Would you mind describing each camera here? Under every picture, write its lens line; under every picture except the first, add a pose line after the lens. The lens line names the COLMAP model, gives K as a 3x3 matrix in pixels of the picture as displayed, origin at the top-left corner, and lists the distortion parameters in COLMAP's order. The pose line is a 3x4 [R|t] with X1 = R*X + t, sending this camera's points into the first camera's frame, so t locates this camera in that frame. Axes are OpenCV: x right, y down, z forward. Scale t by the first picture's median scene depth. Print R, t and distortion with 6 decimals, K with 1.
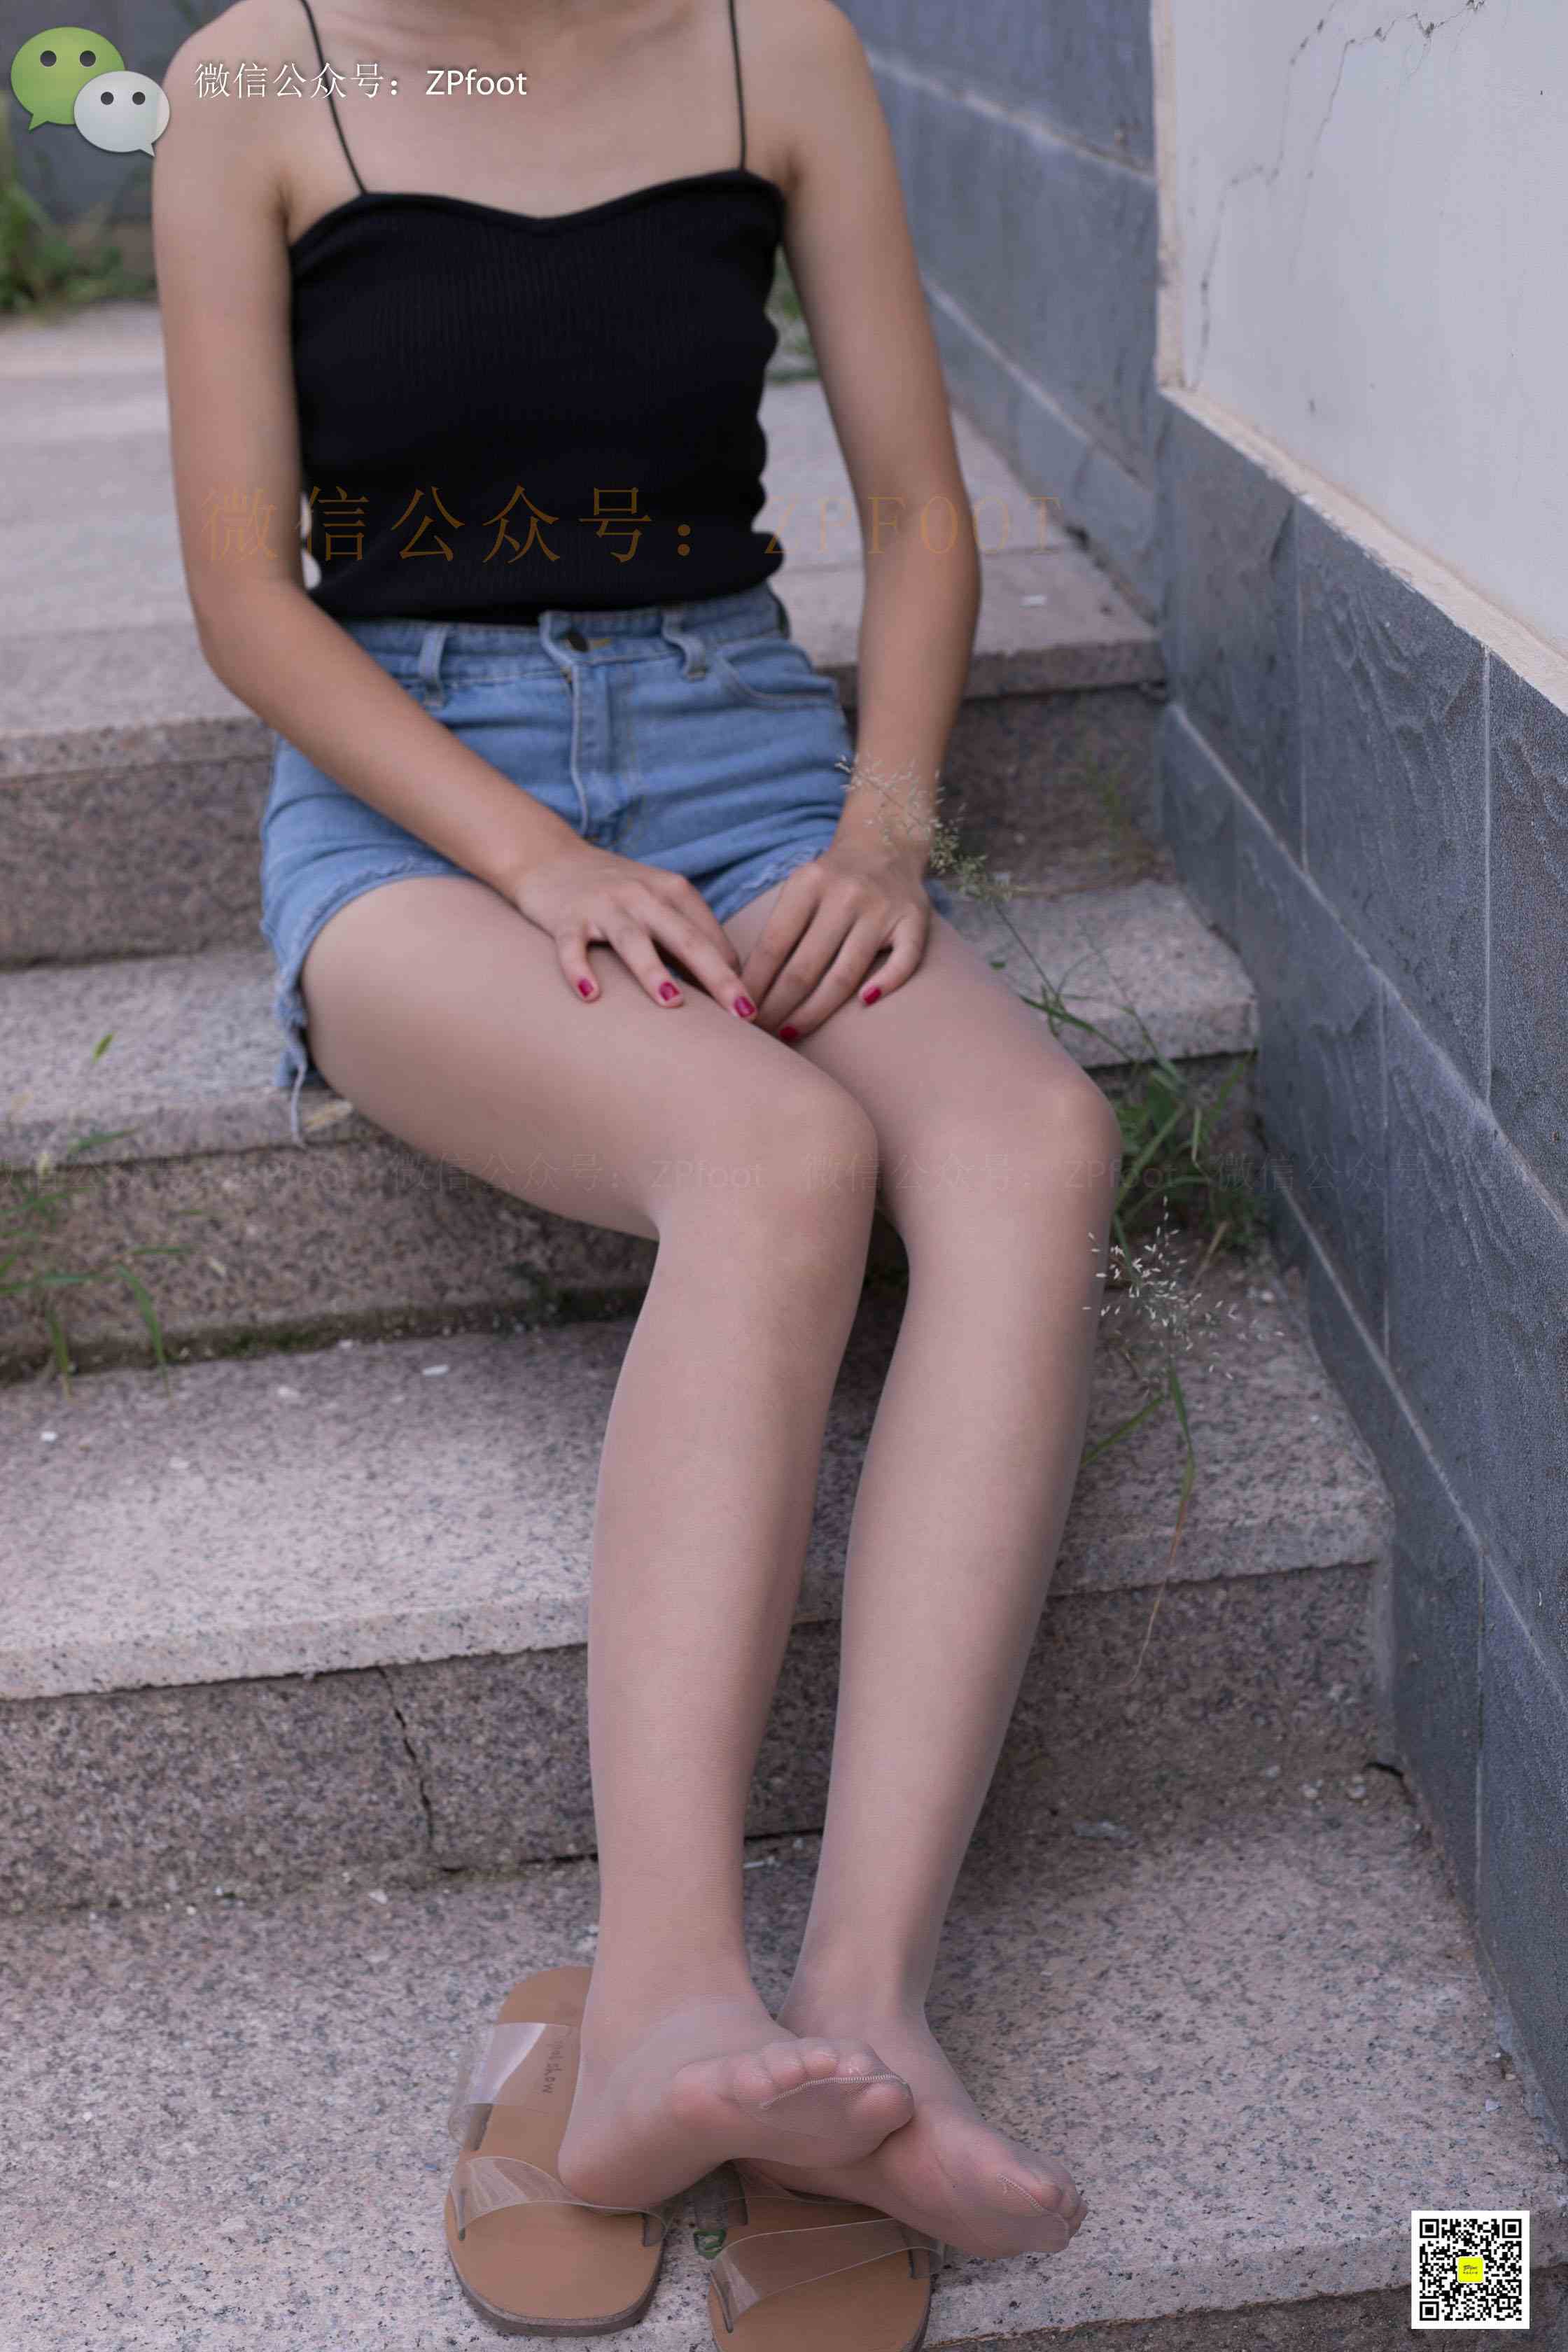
lens RADIAL K [[3460.7, 0, 797.2], [0, 3460.7, 1208.7], [0, 0, 1]] dist [-0.128918, 0.000000]
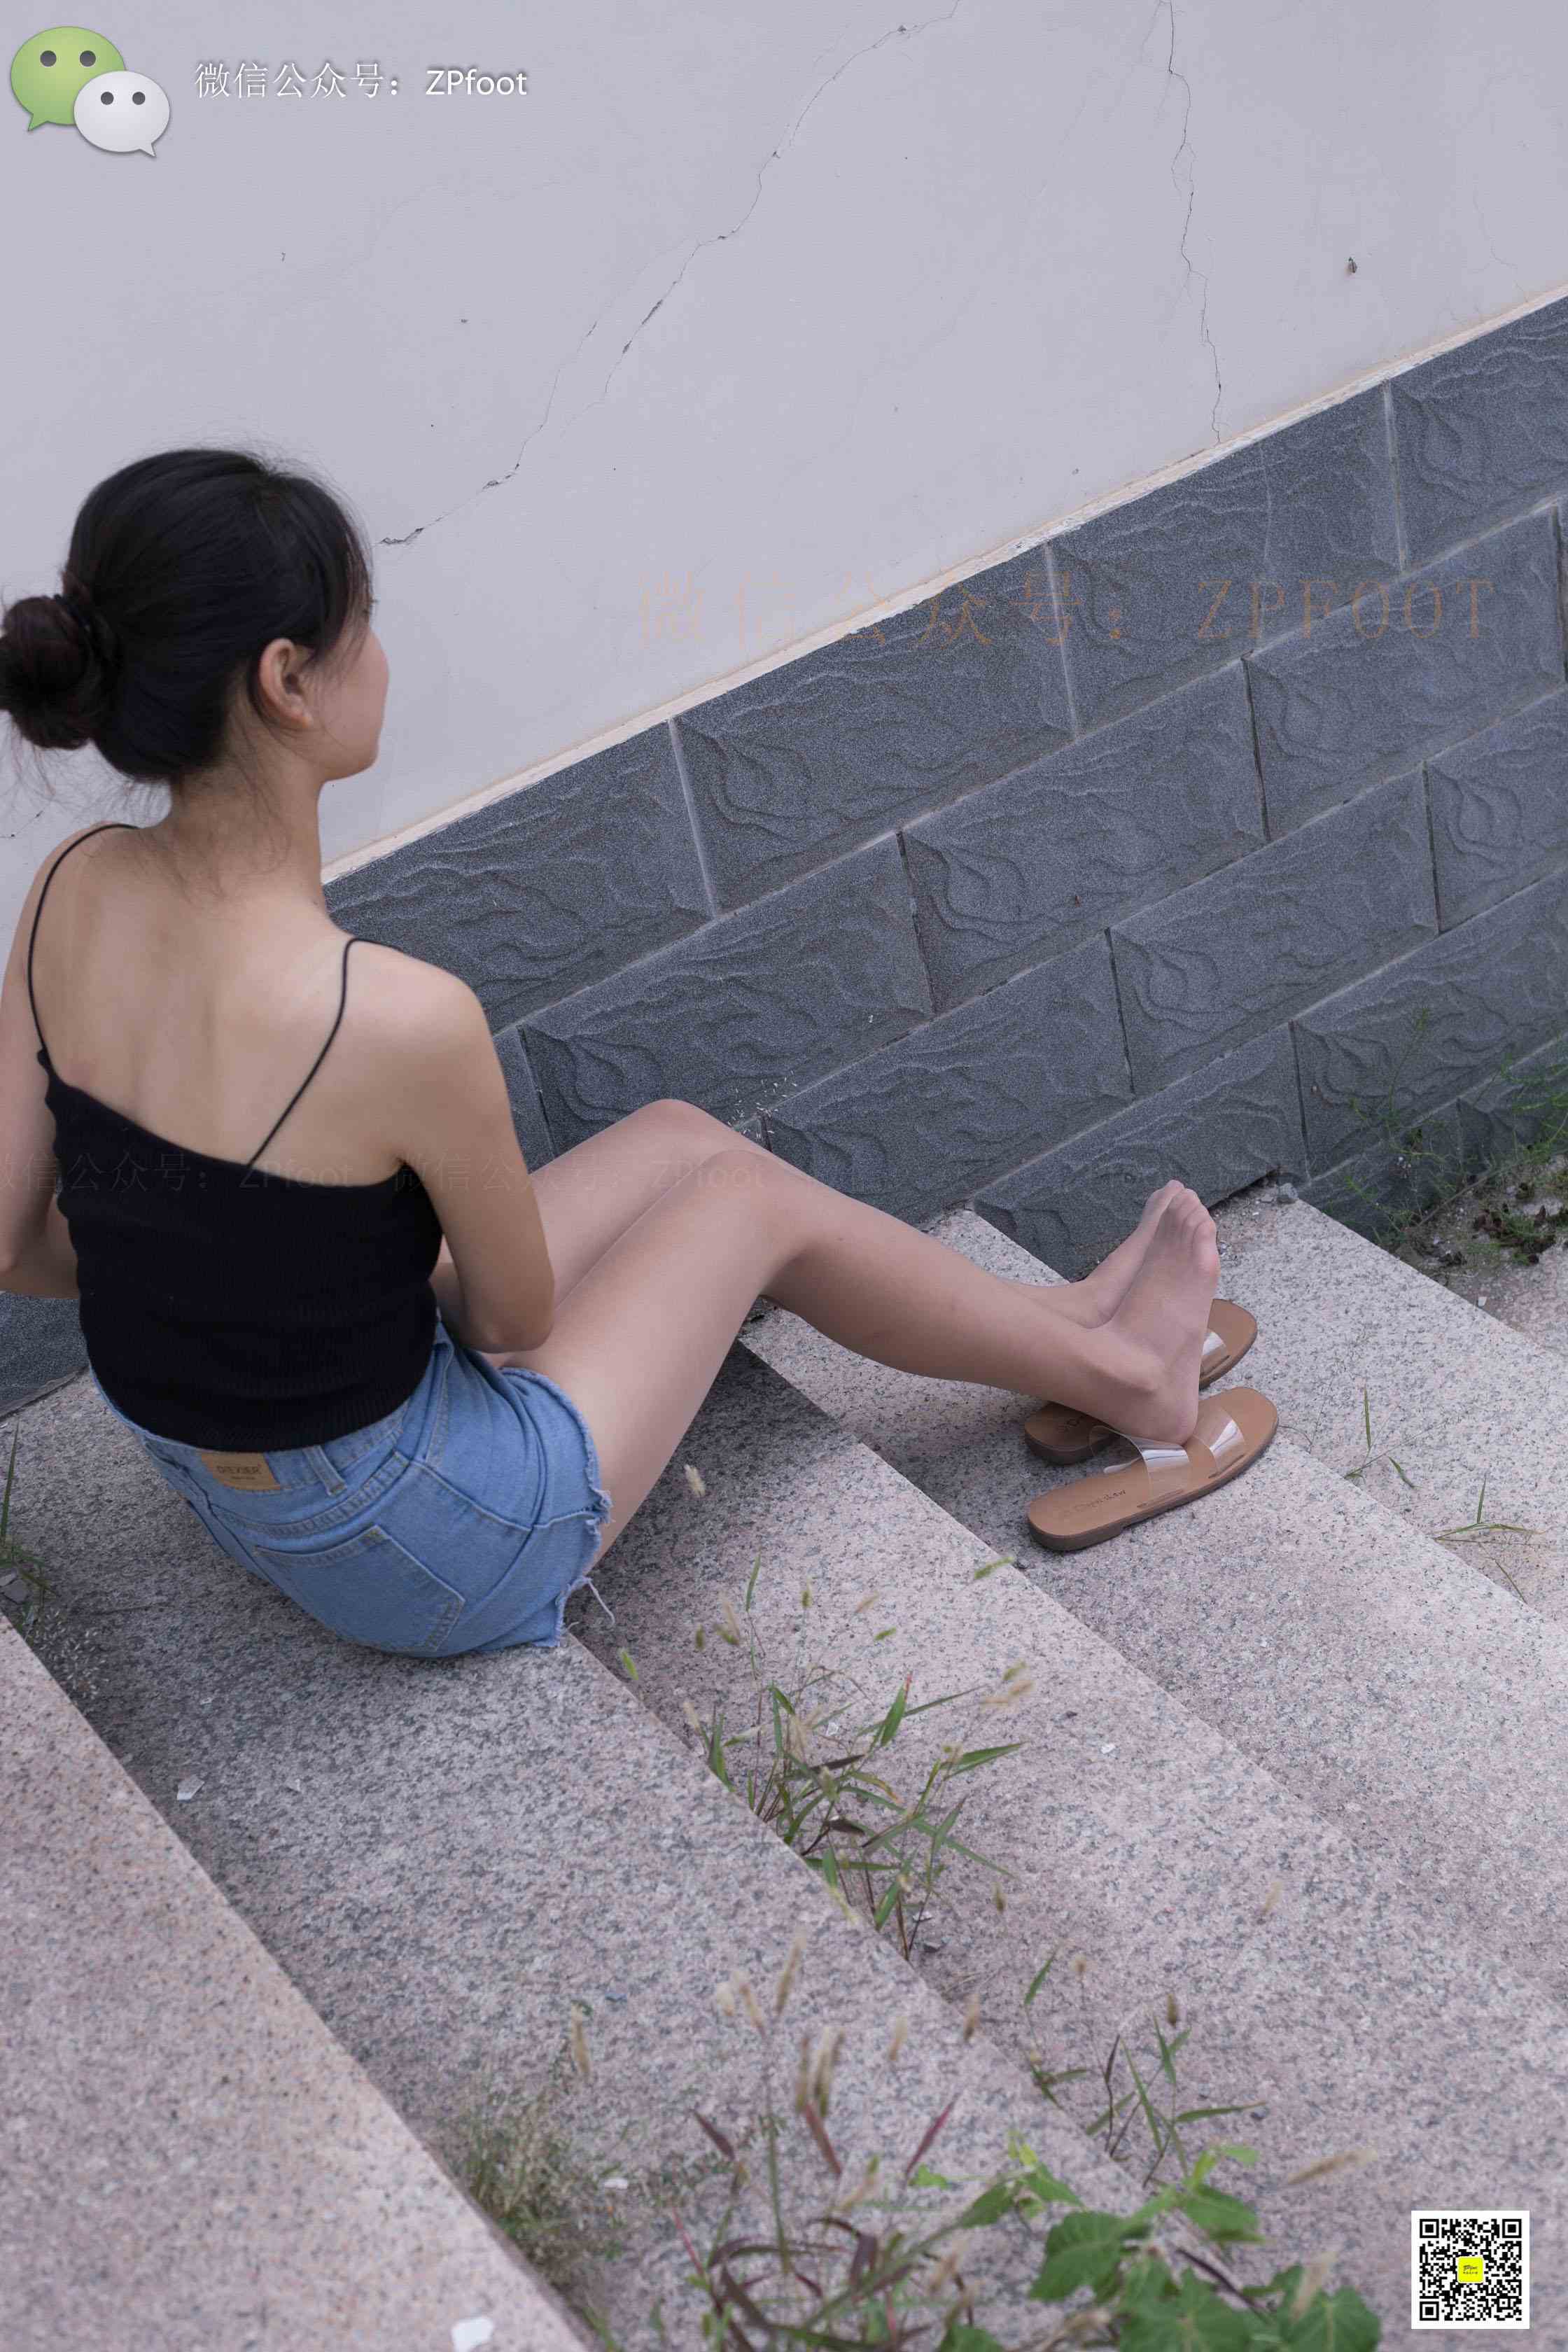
lens RADIAL K [[3460.7, 0, 785.5], [0, 3460.7, 1168.1], [0, 0, 1]] dist [-0.128918, 0.000000]
pose [[-0.488834, -0.362702, 0.793403, -1.266059], [0.499355, 0.629404, 0.595394, -0.957658], [-0.715322, 0.687239, -0.126557, 1.117230]]
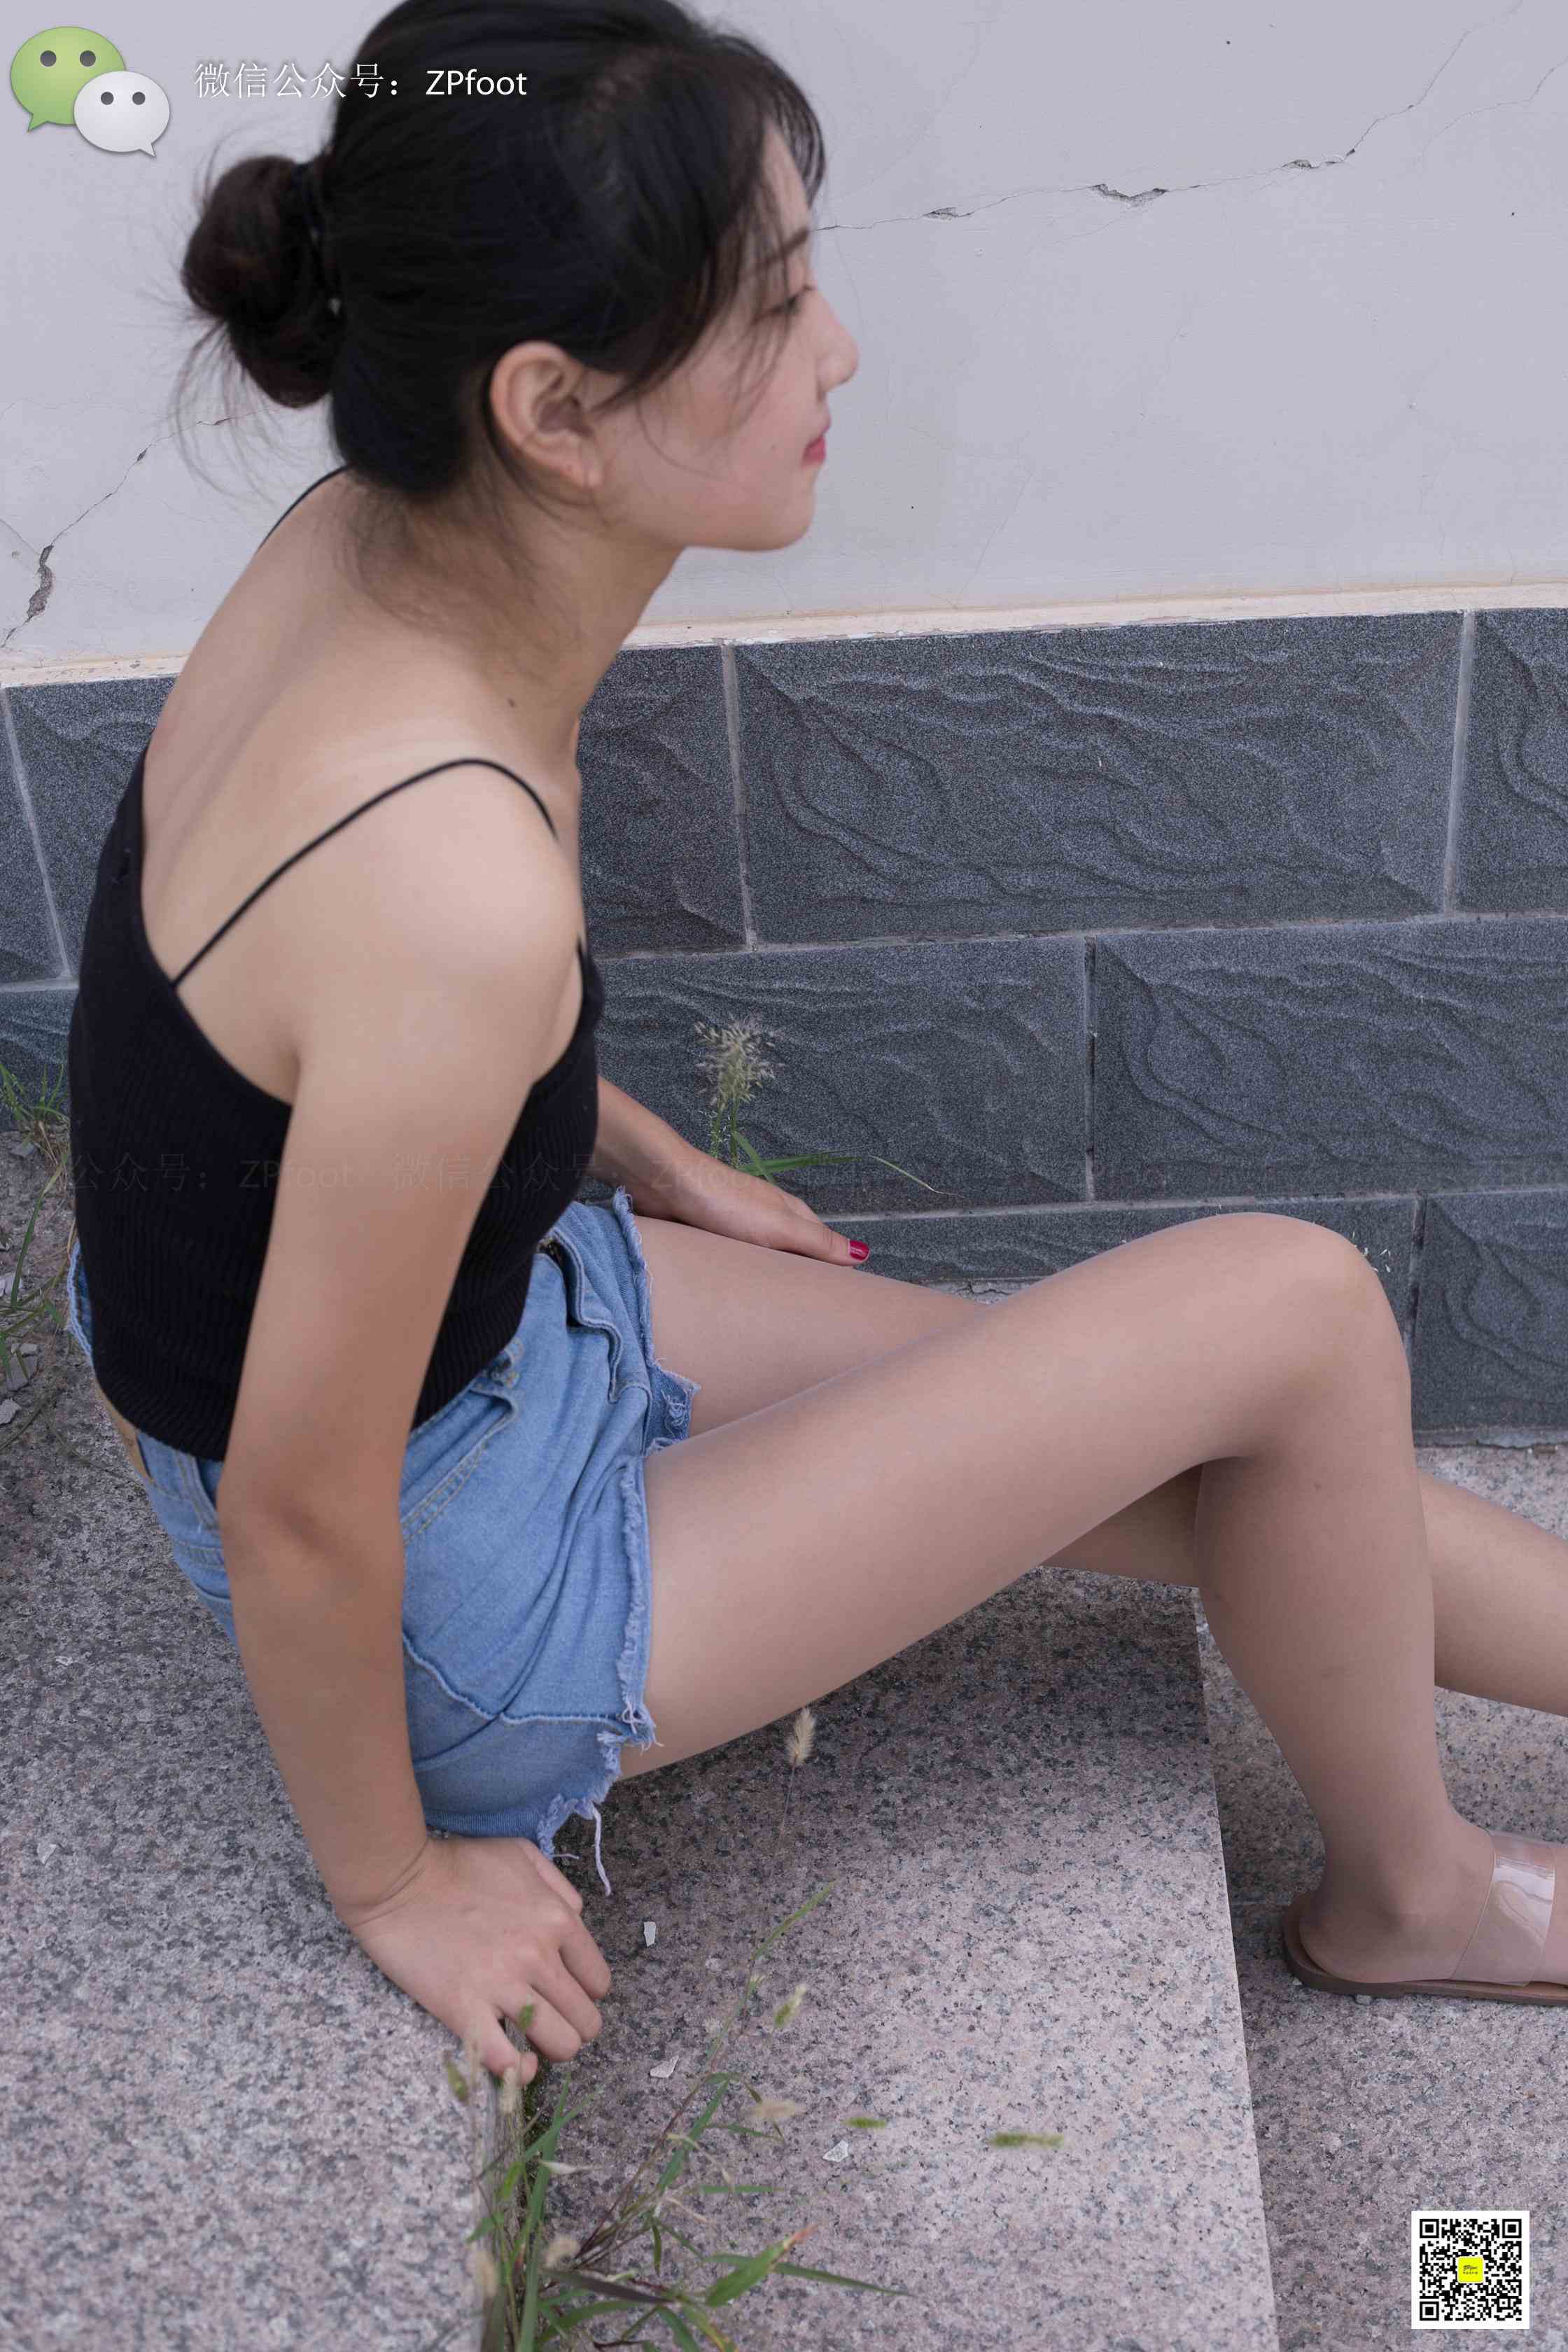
lens RADIAL K [[3460.7, 0, 740.1], [0, 3460.7, 1168.9], [0, 0, 1]] dist [-0.128918, 0.000000]
pose [[0.068431, -0.578549, 0.812772, -0.817797], [0.404131, 0.760923, 0.507616, -0.629311], [-0.912138, 0.293730, 0.285881, 0.750397]]
